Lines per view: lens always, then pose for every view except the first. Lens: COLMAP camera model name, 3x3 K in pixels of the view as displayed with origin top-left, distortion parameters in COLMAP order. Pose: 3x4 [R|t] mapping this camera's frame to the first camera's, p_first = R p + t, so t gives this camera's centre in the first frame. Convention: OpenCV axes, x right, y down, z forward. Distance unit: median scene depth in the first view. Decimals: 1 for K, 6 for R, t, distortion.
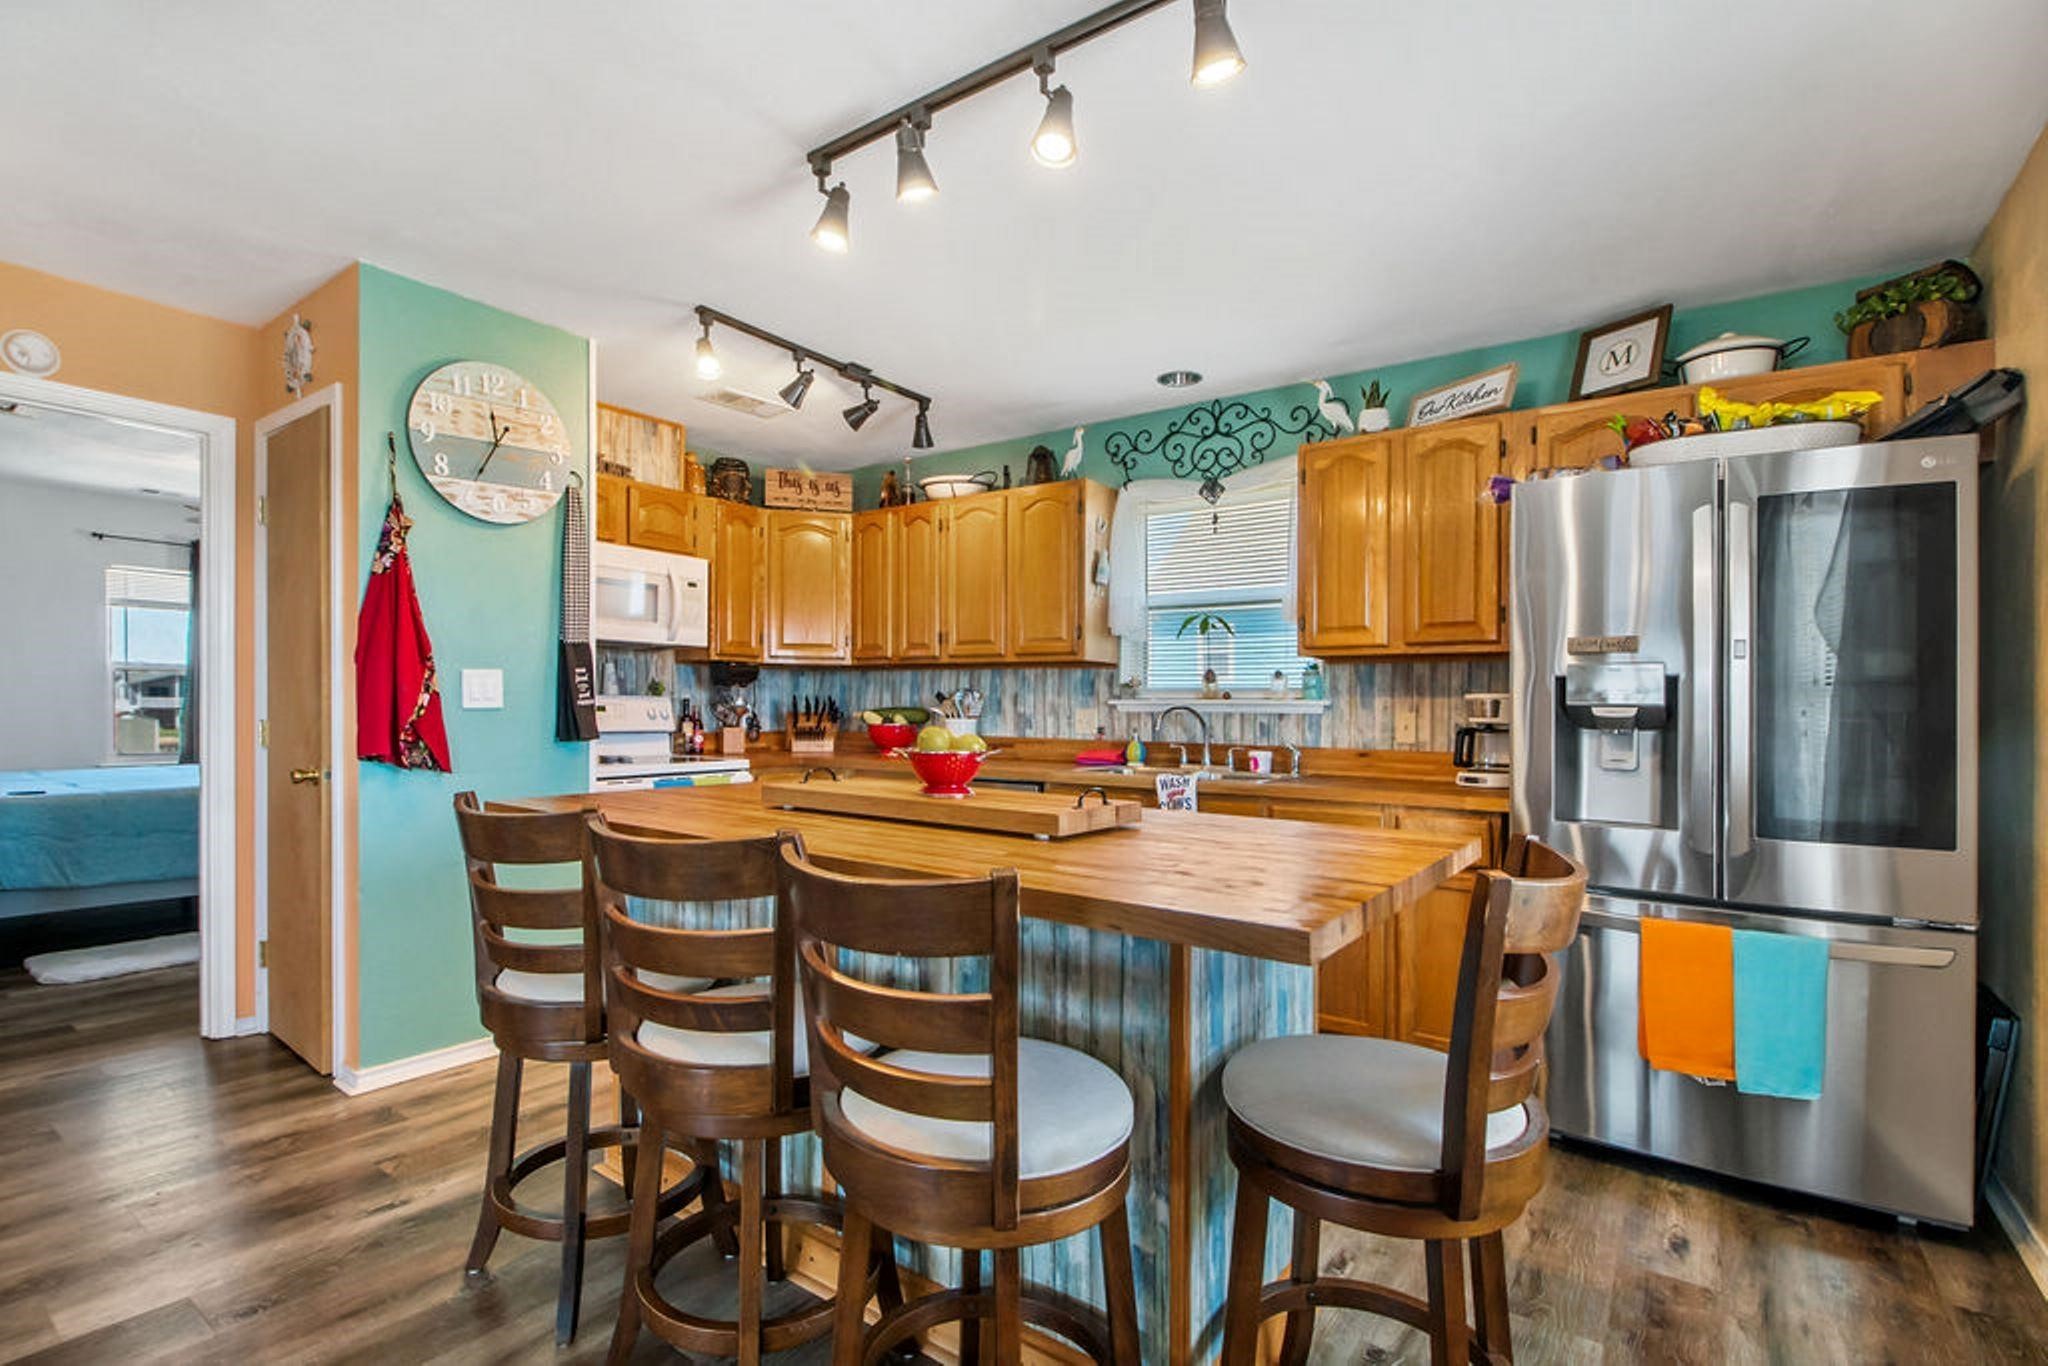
lens RADIAL K [[933.8, 0, 1029.4], [0, 933.8, 676.5], [0, 0, 1]] dist [0.009620, -0.000201]
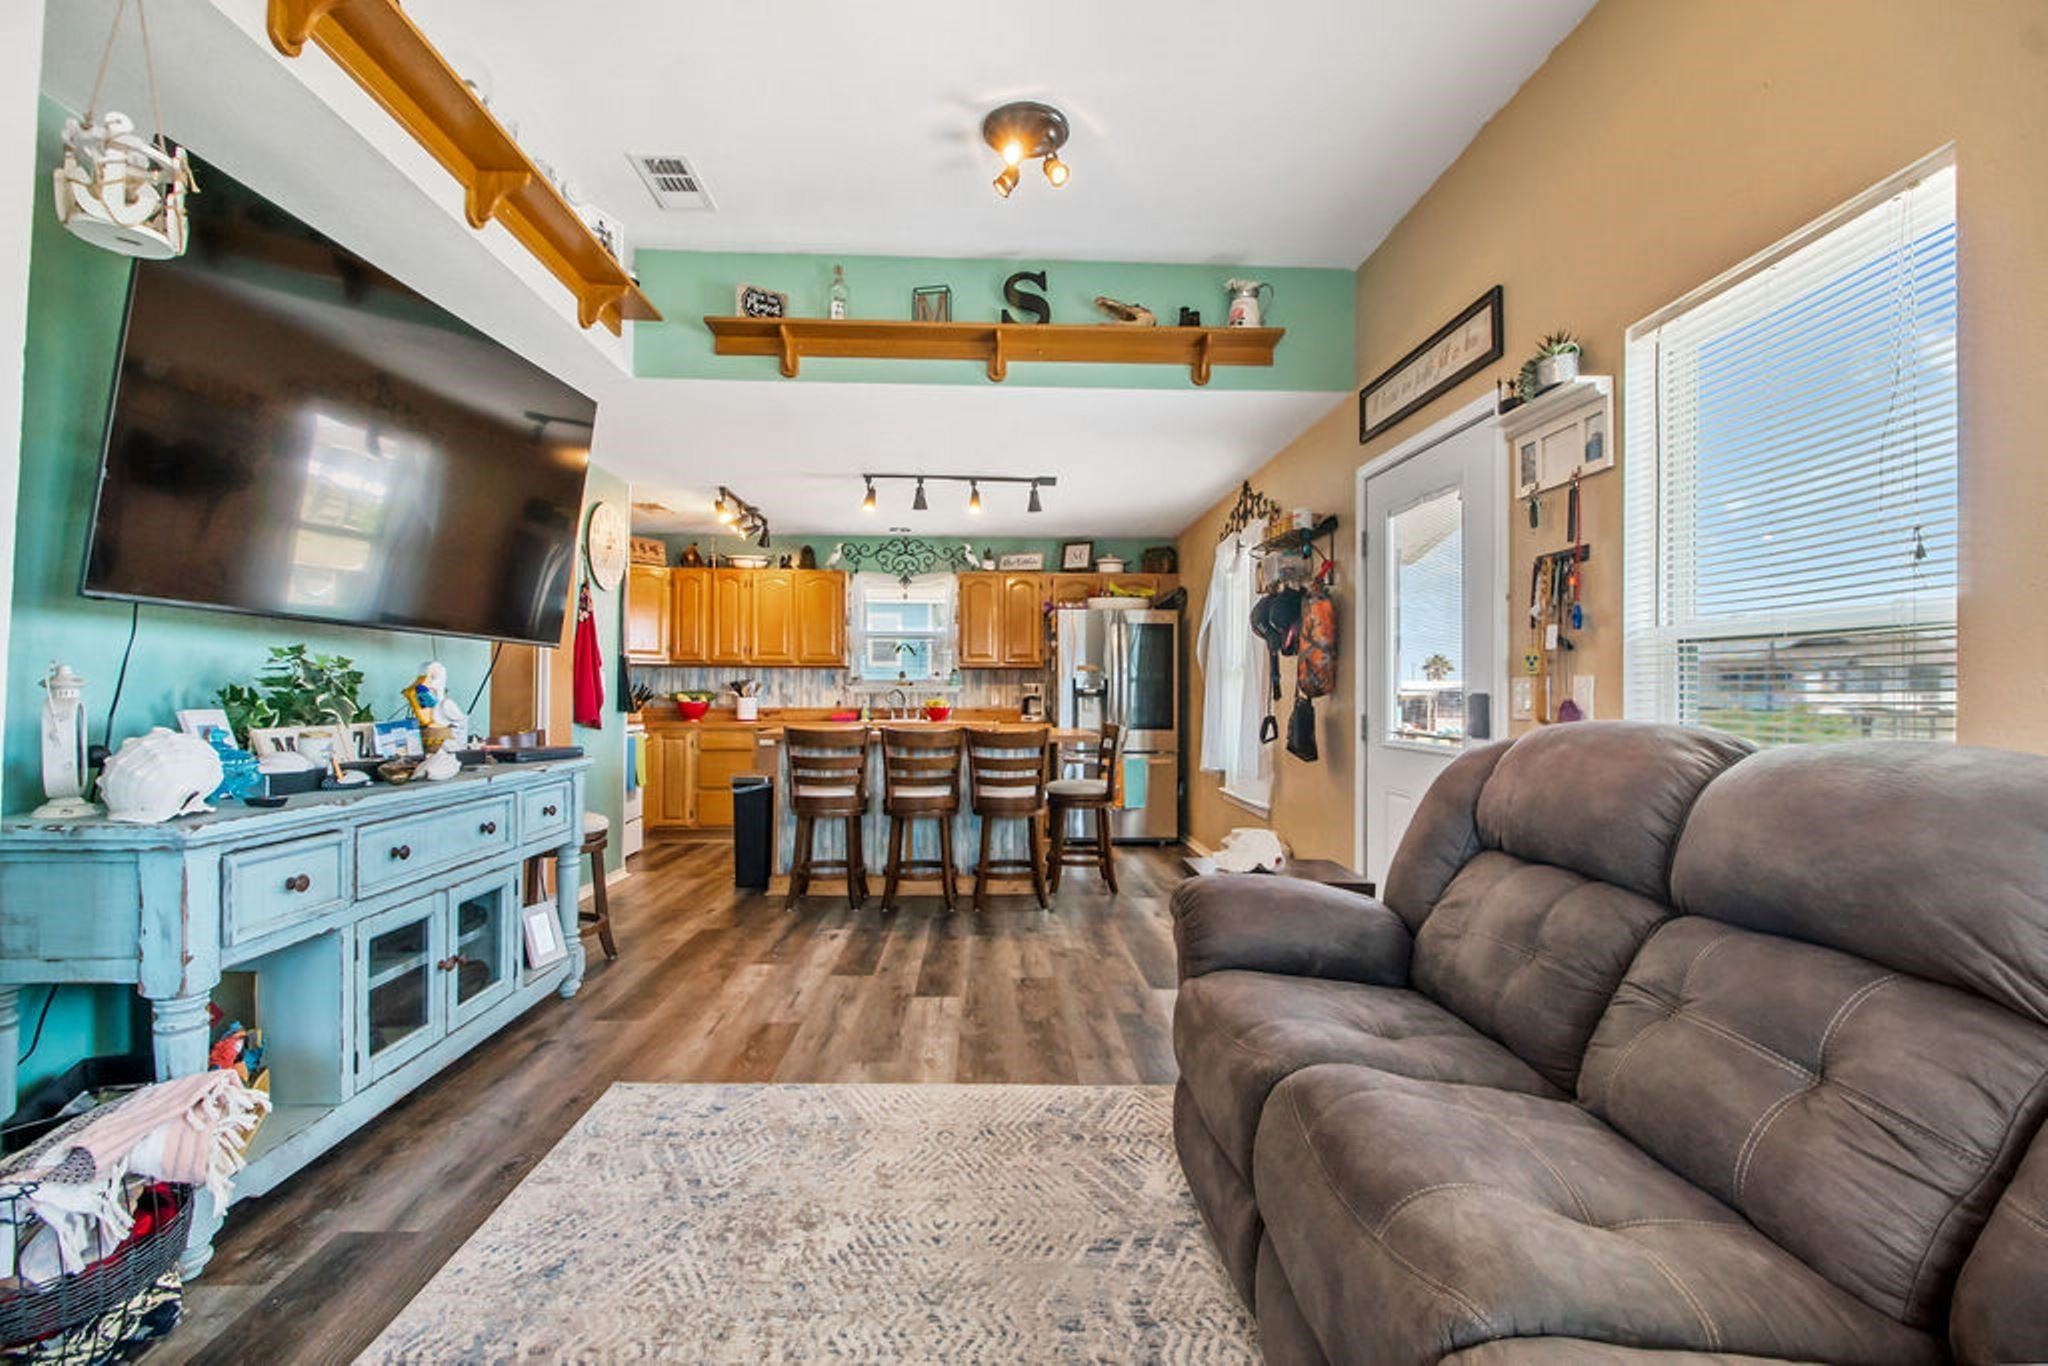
lens RADIAL K [[933.8, 0, 1021.4], [0, 933.8, 685.8], [0, 0, 1]] dist [0.009620, -0.000201]
pose [[0.788184, -0.002934, 0.615432, -0.911504], [-0.015422, 0.999580, 0.024516, -0.031486], [-0.615246, -0.028814, 0.787808, -0.803361]]
